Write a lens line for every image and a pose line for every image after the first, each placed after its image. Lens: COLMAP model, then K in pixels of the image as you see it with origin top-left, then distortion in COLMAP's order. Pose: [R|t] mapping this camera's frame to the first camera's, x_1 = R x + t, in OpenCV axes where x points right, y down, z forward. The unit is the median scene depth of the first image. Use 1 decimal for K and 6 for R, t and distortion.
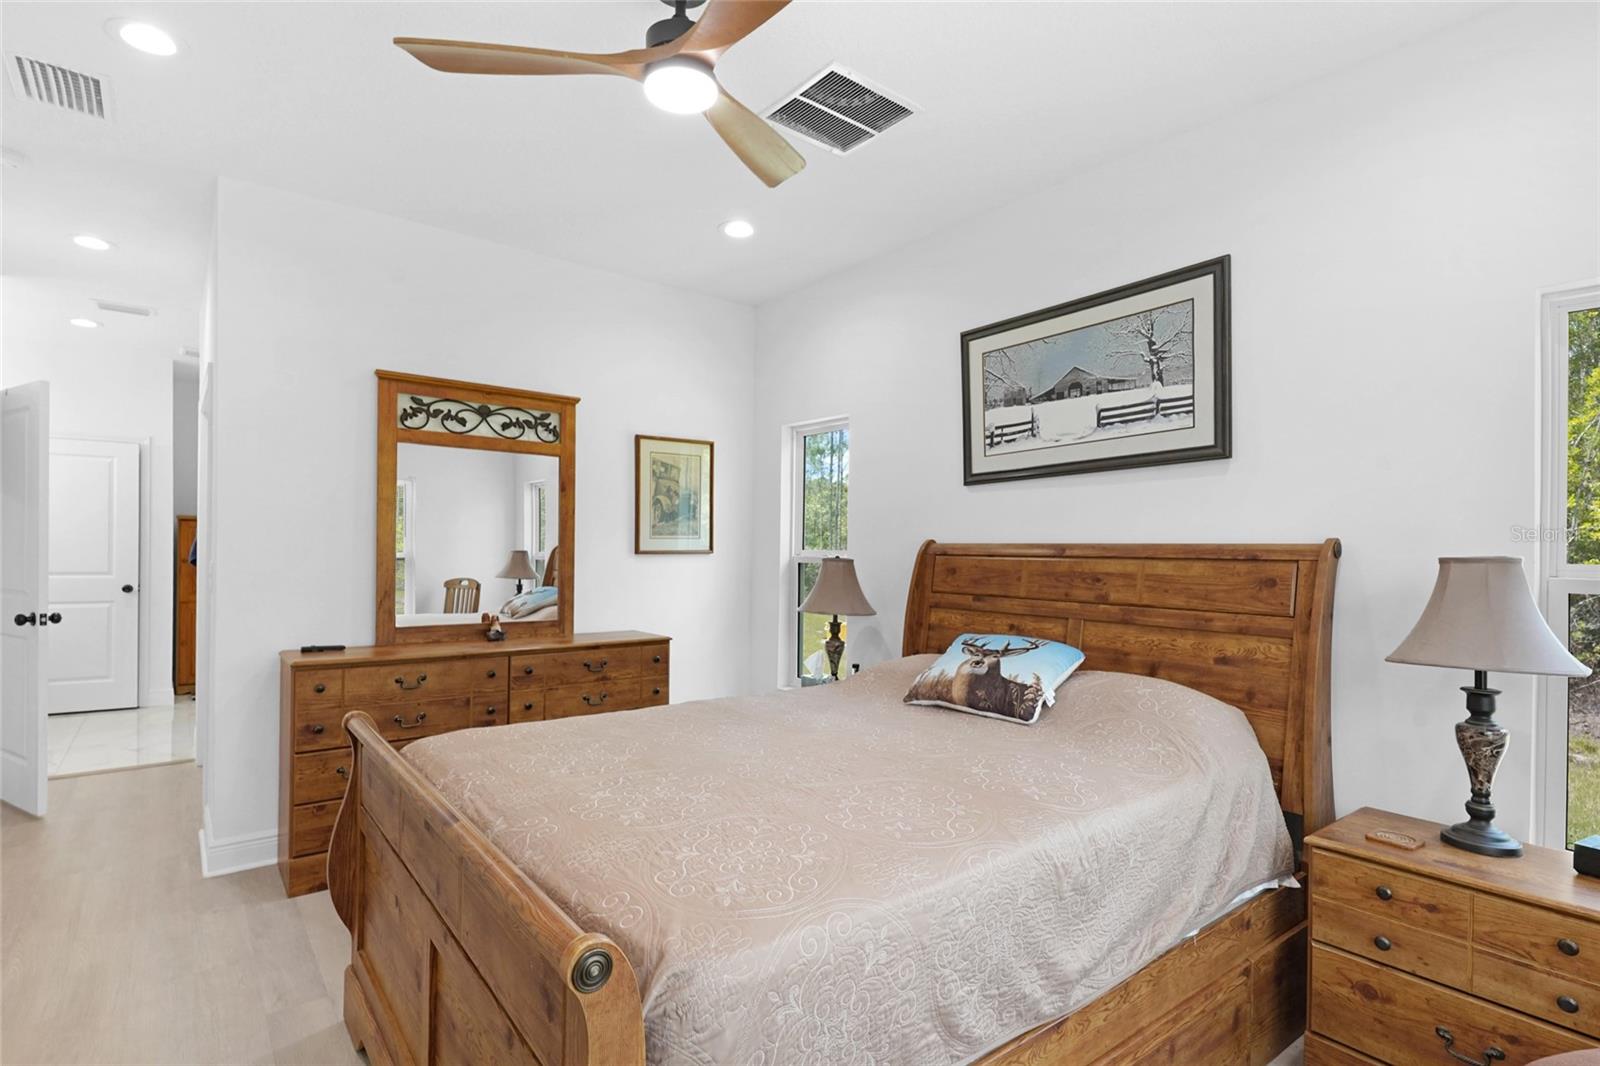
lens RADIAL K [[778.4, 0, 791.4], [0, 778.4, 550.9], [0, 0, 1]] dist [0.010791, -0.000595]
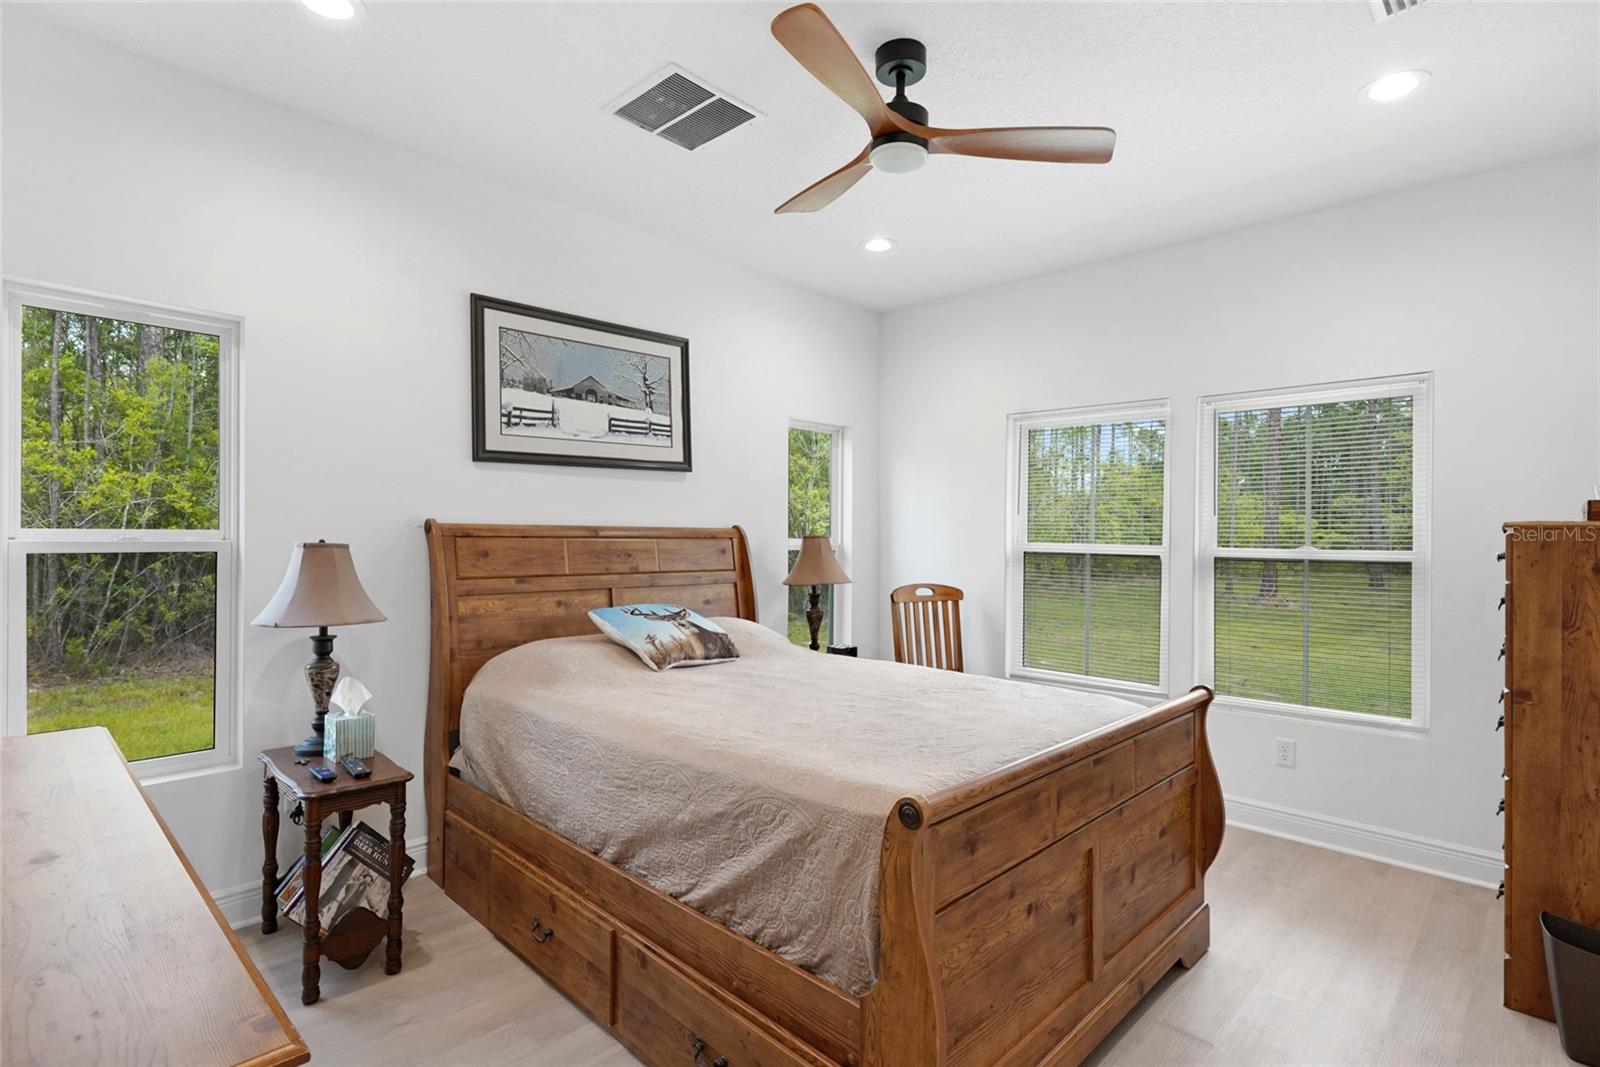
lens RADIAL K [[776.8, 0, 789.5], [0, 776.8, 537.9], [0, 0, 1]] dist [0.002539, -0.001549]
pose [[-0.123723, -0.018134, 0.992151, -0.801951], [-0.011119, 0.999796, 0.016888, -0.013636], [-0.992254, -0.008942, -0.123900, 0.806169]]
